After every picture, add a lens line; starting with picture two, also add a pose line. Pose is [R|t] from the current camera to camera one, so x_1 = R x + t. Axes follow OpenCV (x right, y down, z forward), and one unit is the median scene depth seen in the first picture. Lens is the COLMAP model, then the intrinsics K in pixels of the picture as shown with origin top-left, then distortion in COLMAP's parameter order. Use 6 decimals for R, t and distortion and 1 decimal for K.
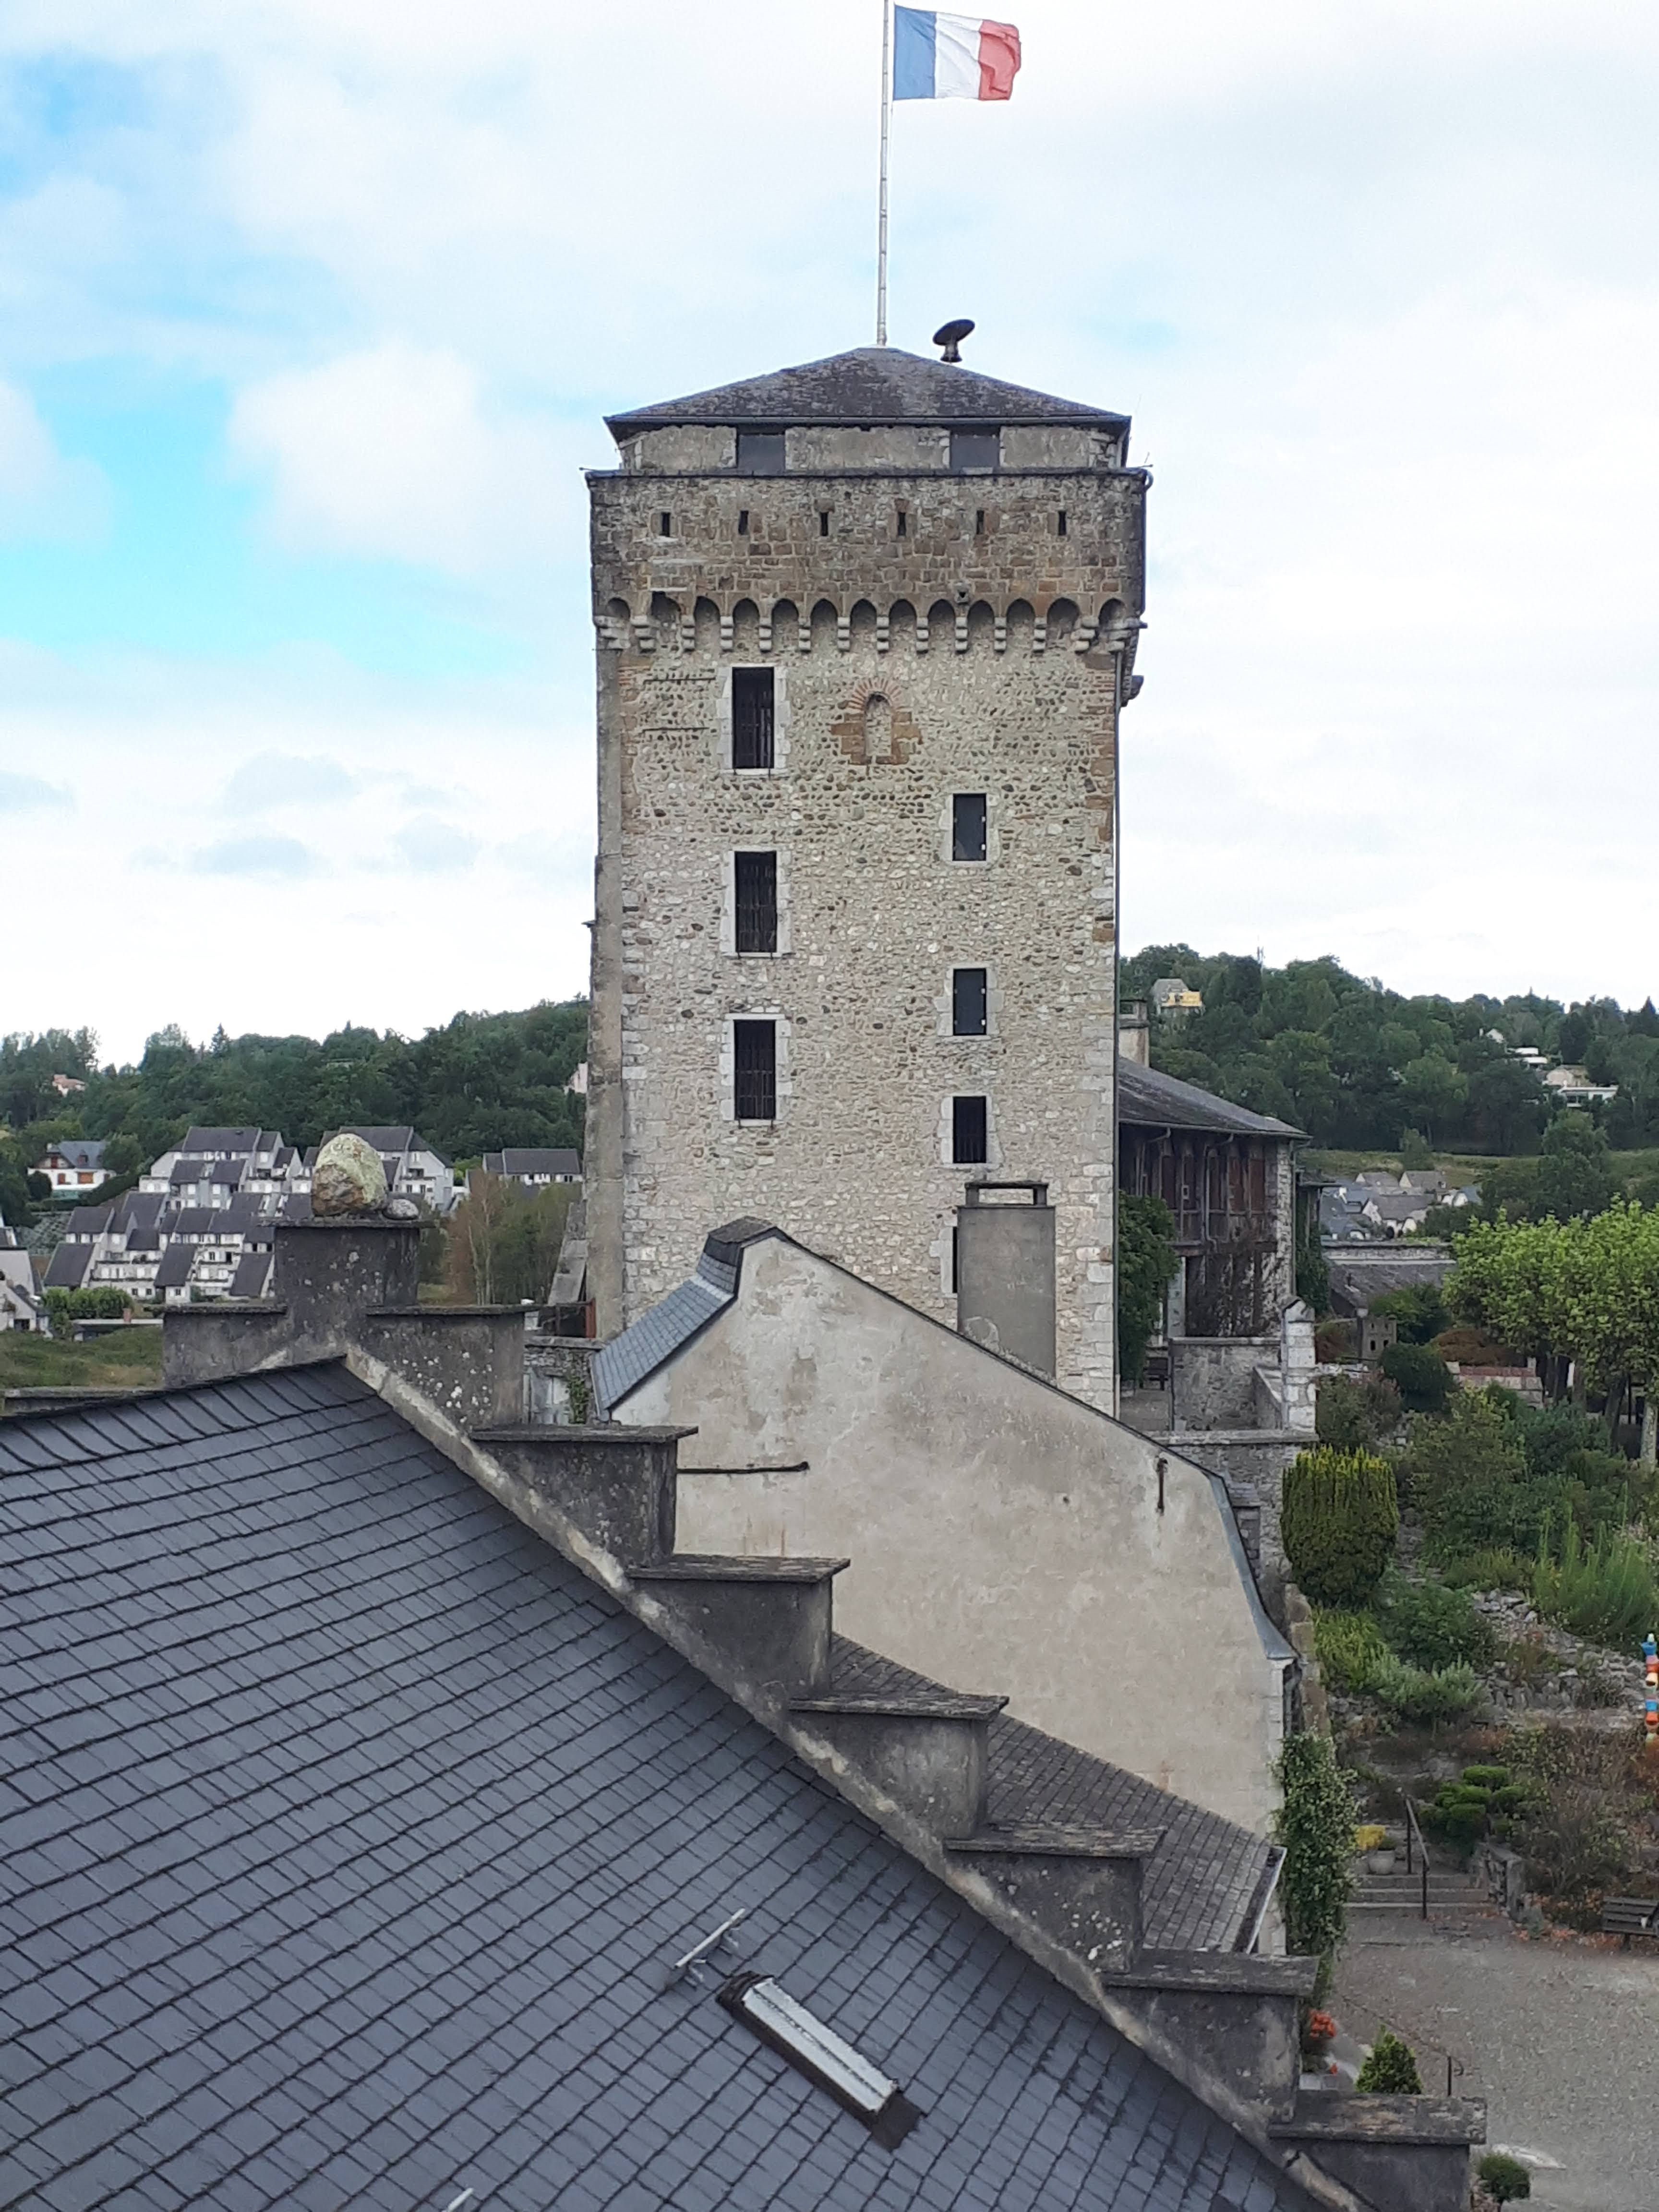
lens RADIAL K [[3770.7, 0, 837.5], [0, 3770.7, 1181.8], [0, 0, 1]] dist [0.205188, -0.067502]
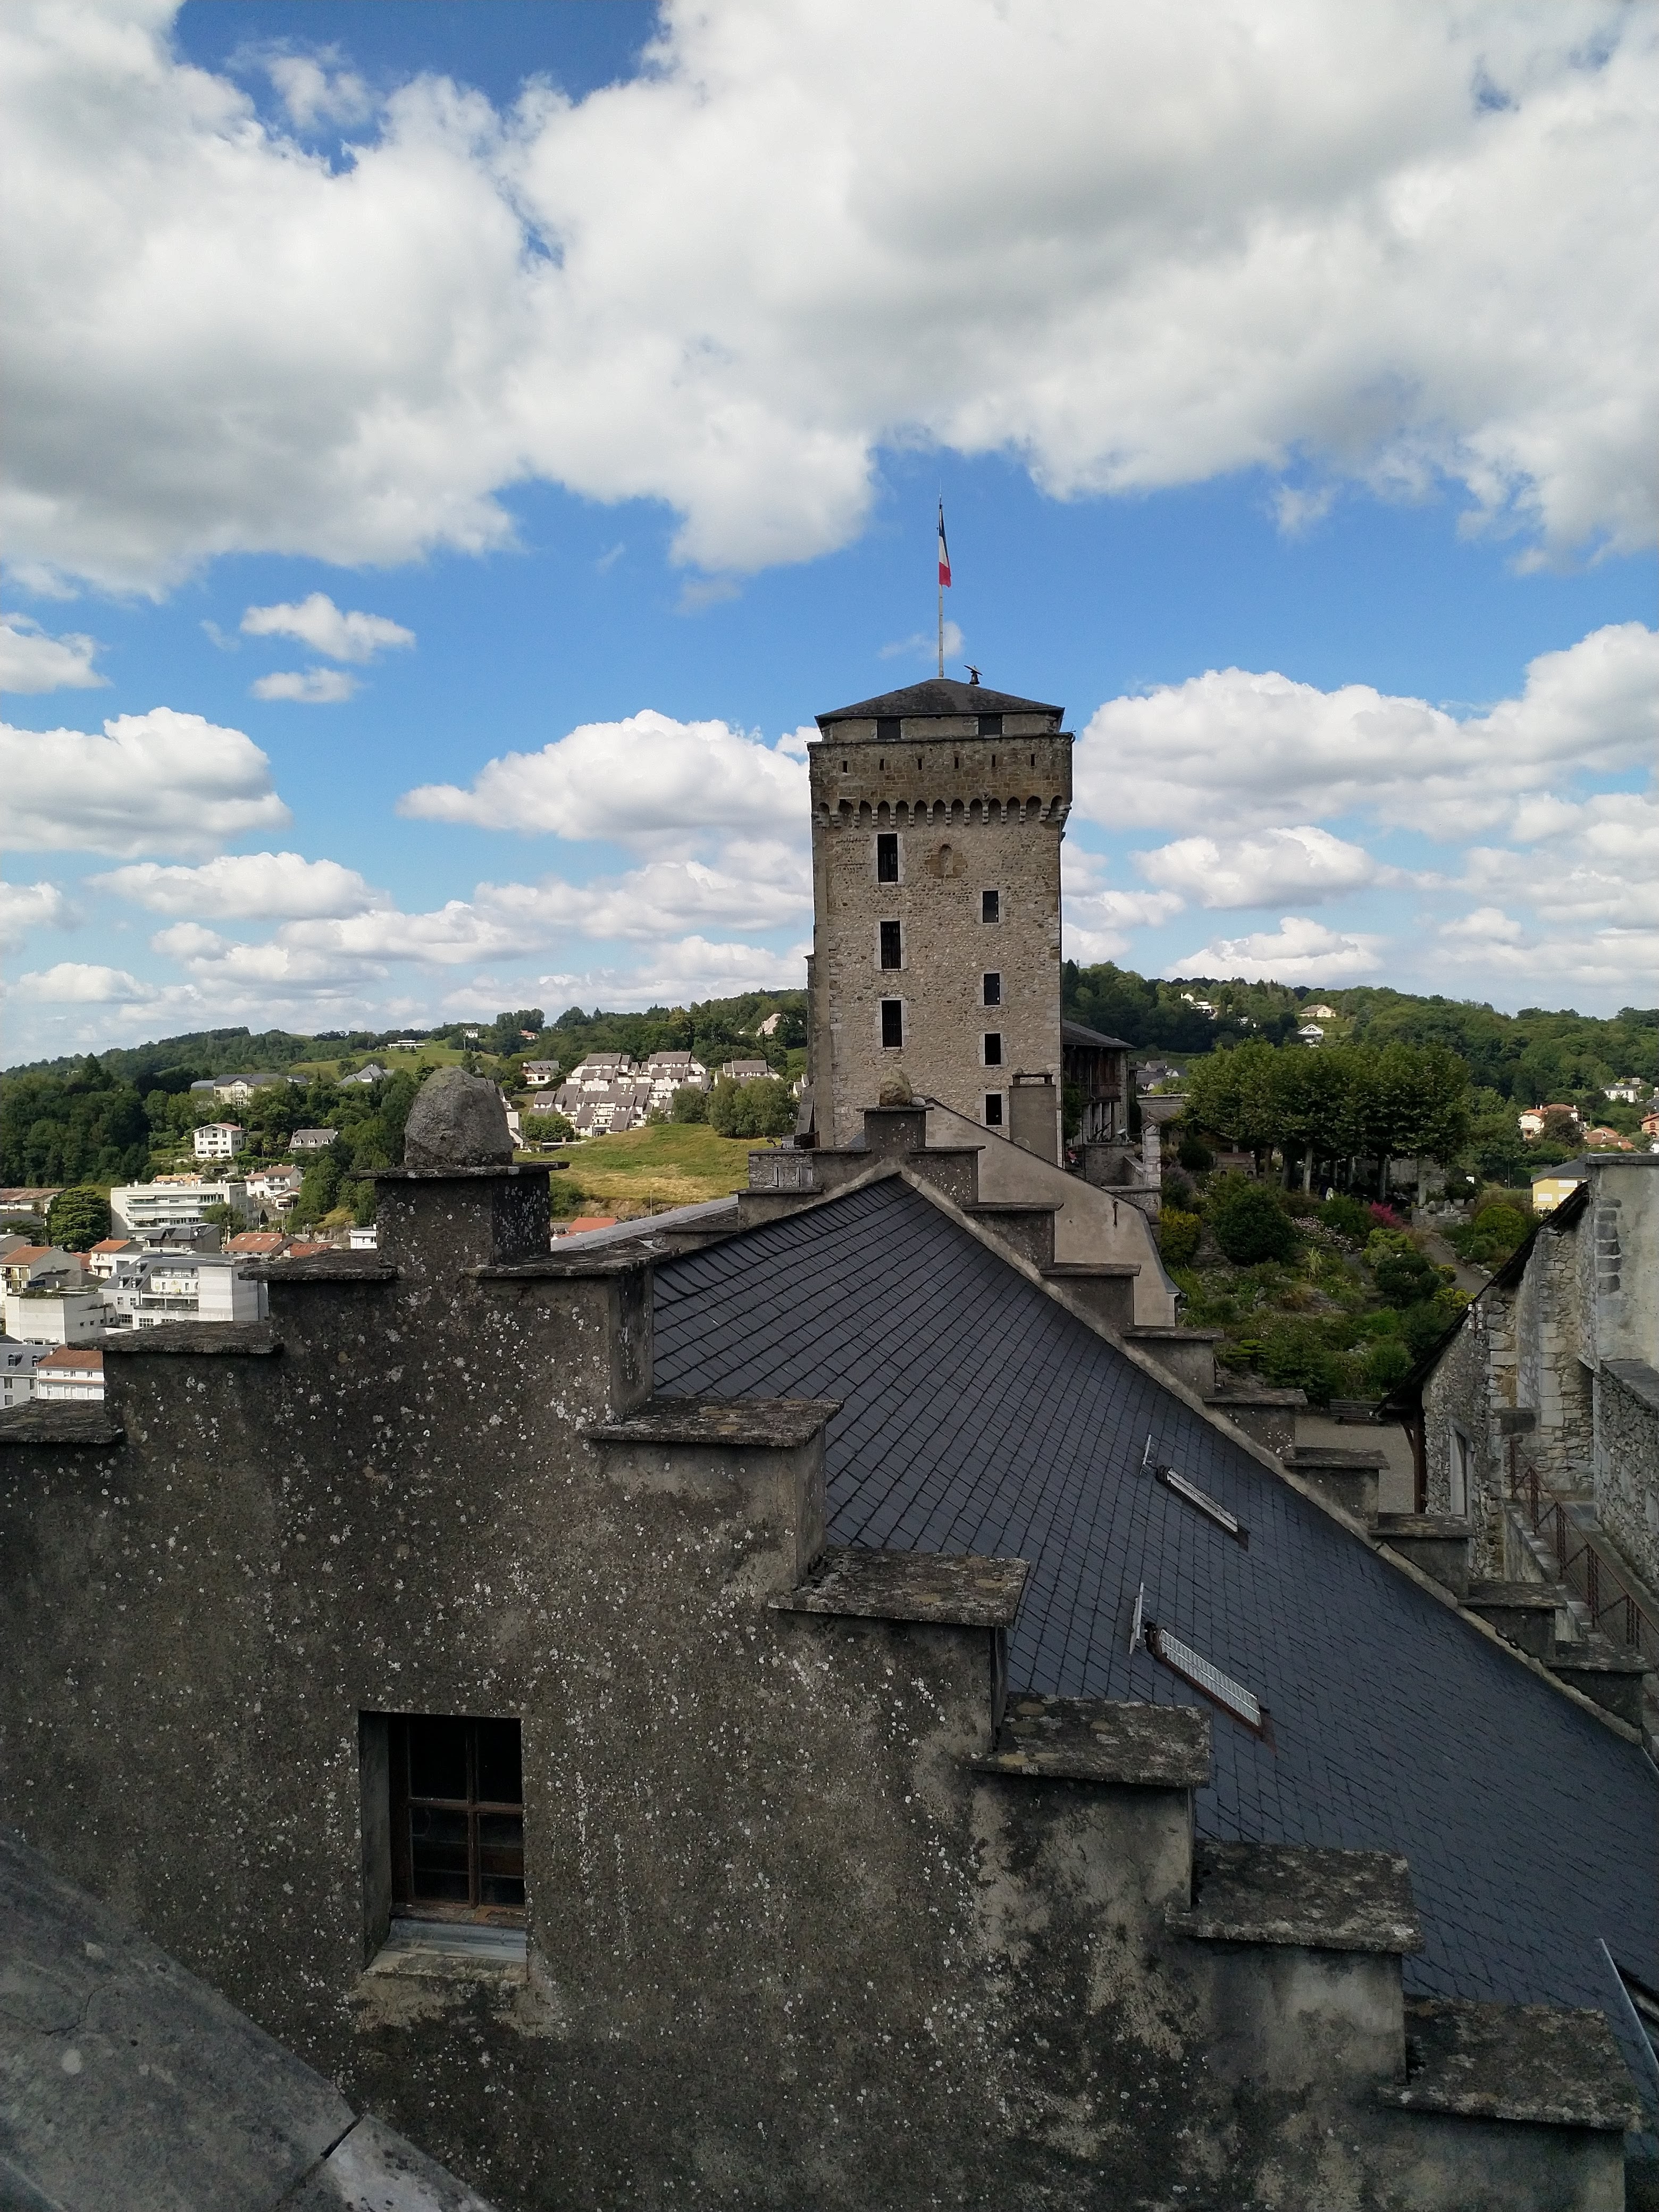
lens RADIAL K [[1733.7, 0, 831.5], [0, 1733.7, 1164.9], [0, 0, 1]] dist [0.158311, -0.005668]
pose [[0.999406, -0.021439, -0.026977, -0.031286], [0.022840, 0.998349, 0.052712, -0.002106], [0.025803, -0.053296, 0.998245, 0.008162]]
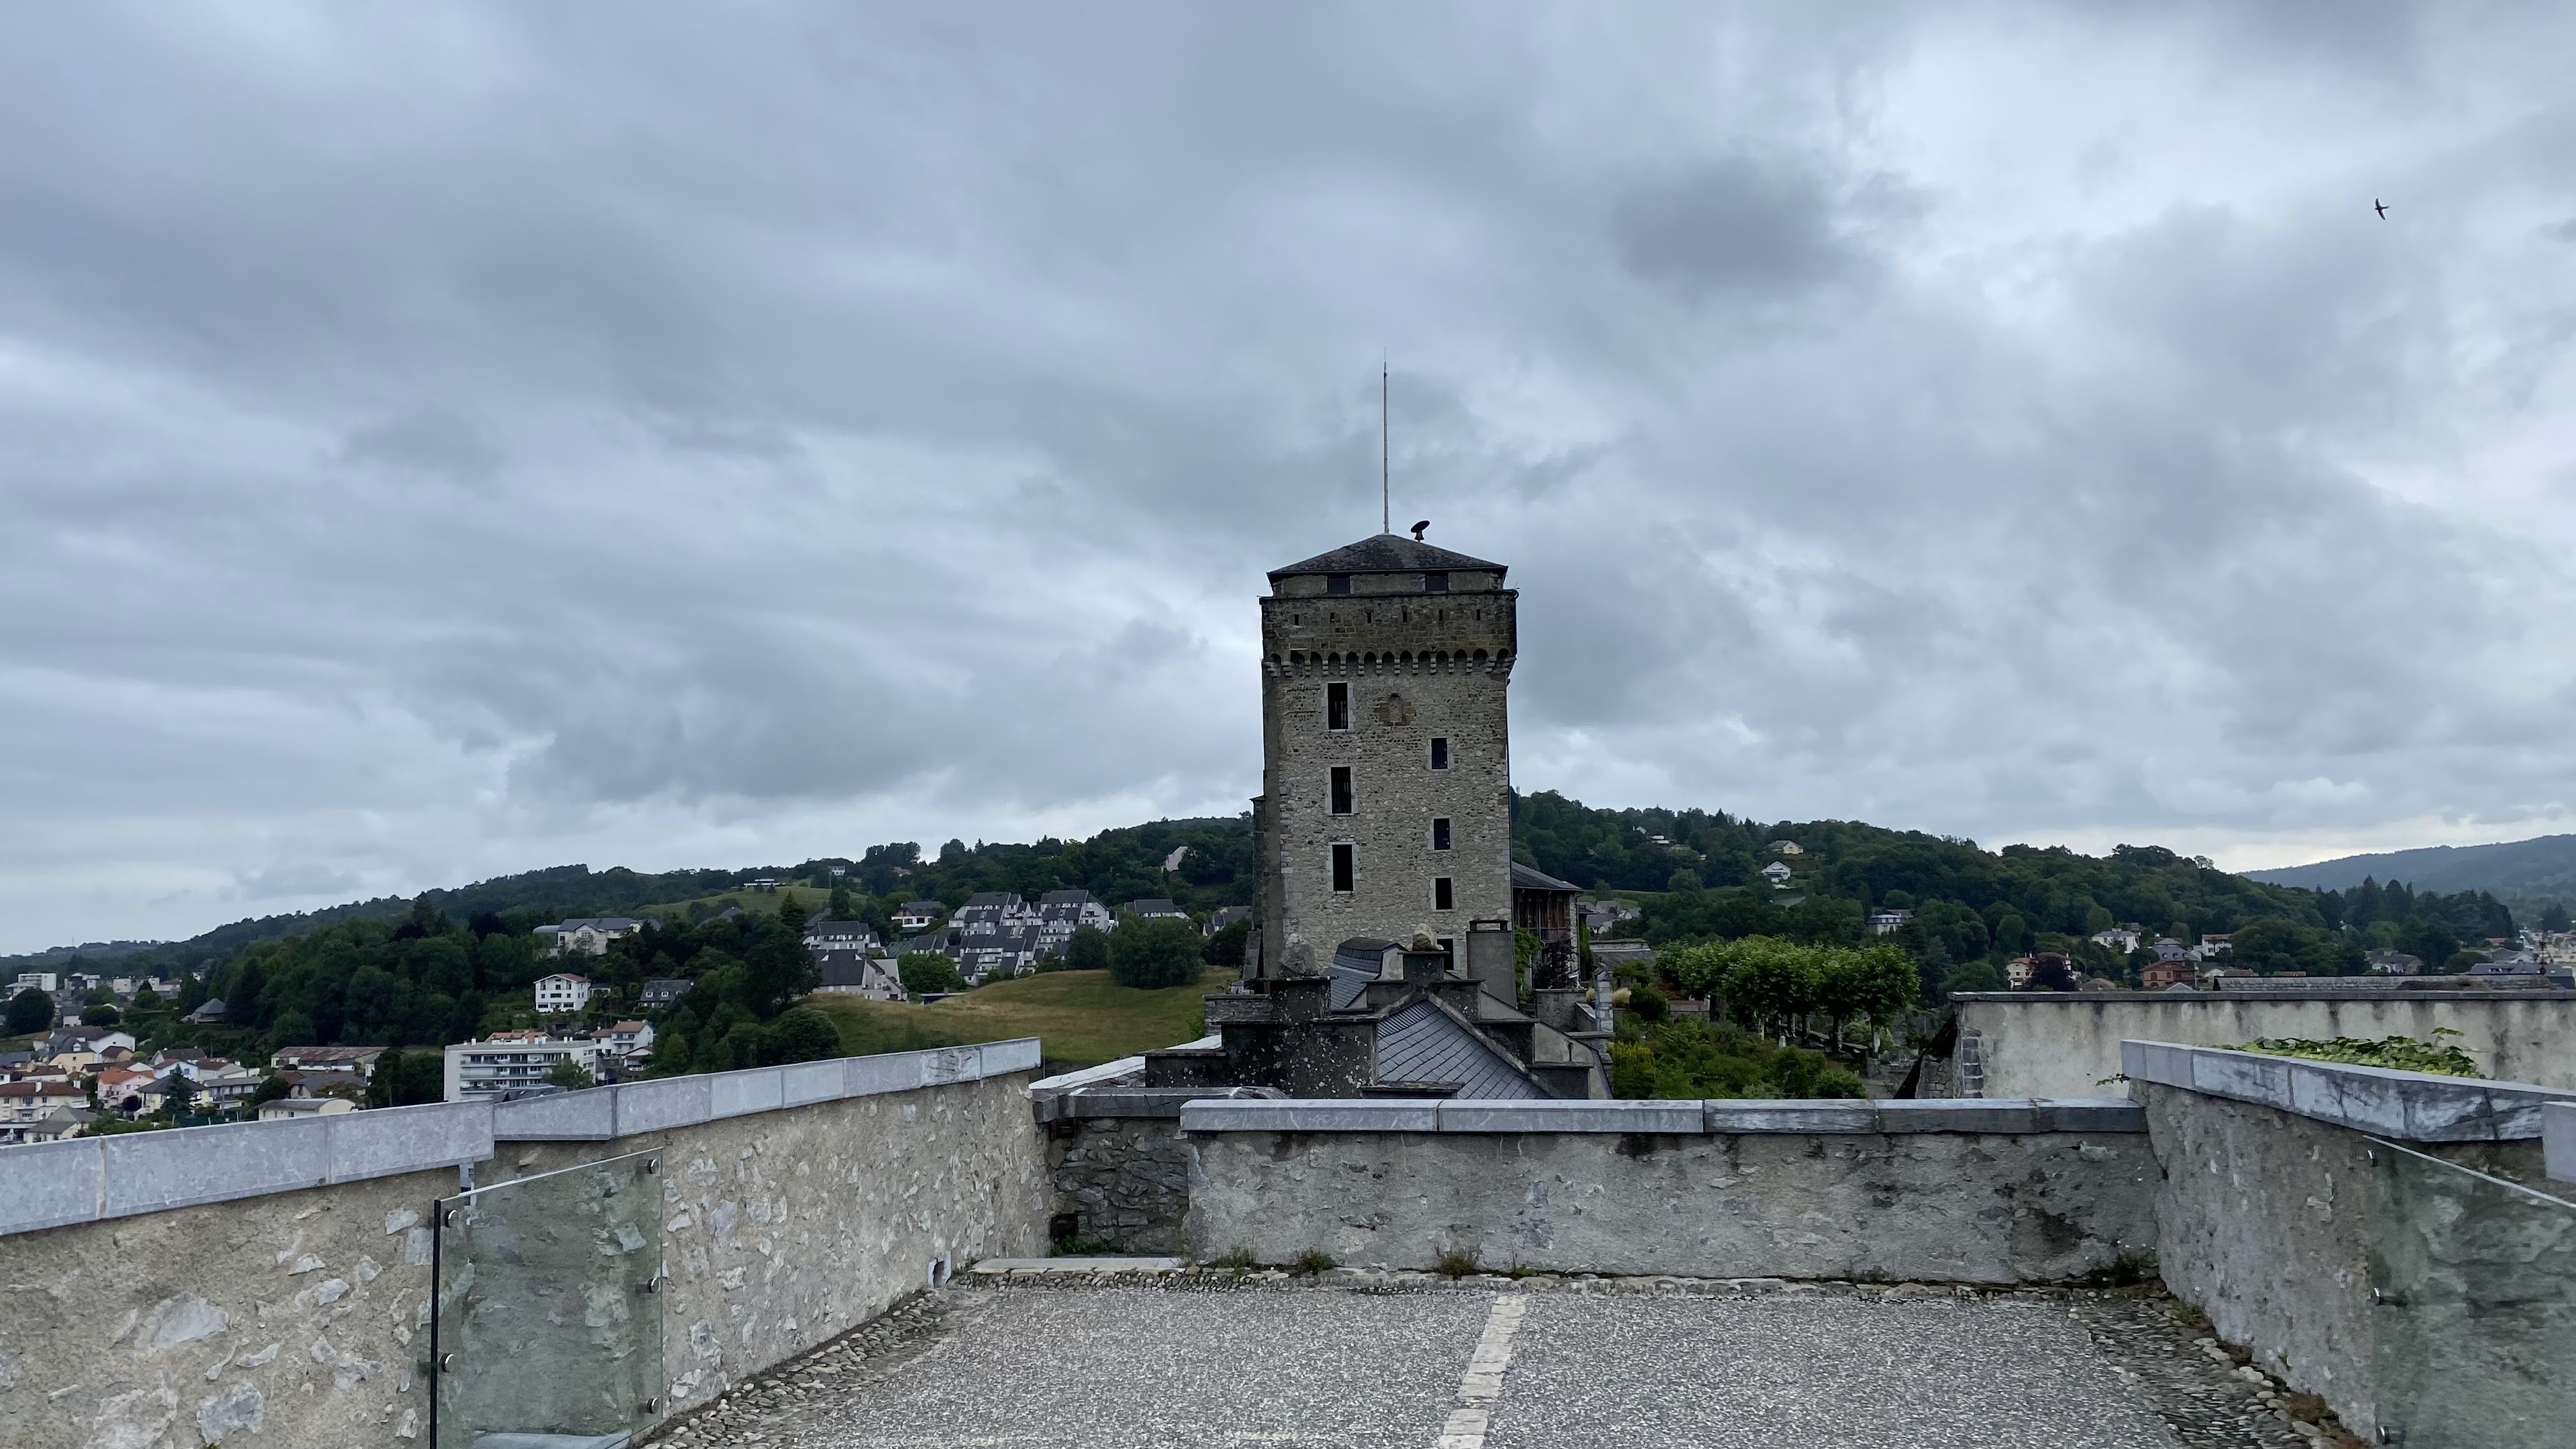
lens RADIAL K [[1989.5, 0, 1259.9], [0, 1989.5, 765.9], [0, 0, 1]] dist [0.100465, -0.160045]
pose [[0.999635, -0.023653, -0.013038, -0.053201], [0.022636, 0.997056, -0.073253, -0.005566], [0.014732, 0.072932, 0.997228, -0.139242]]
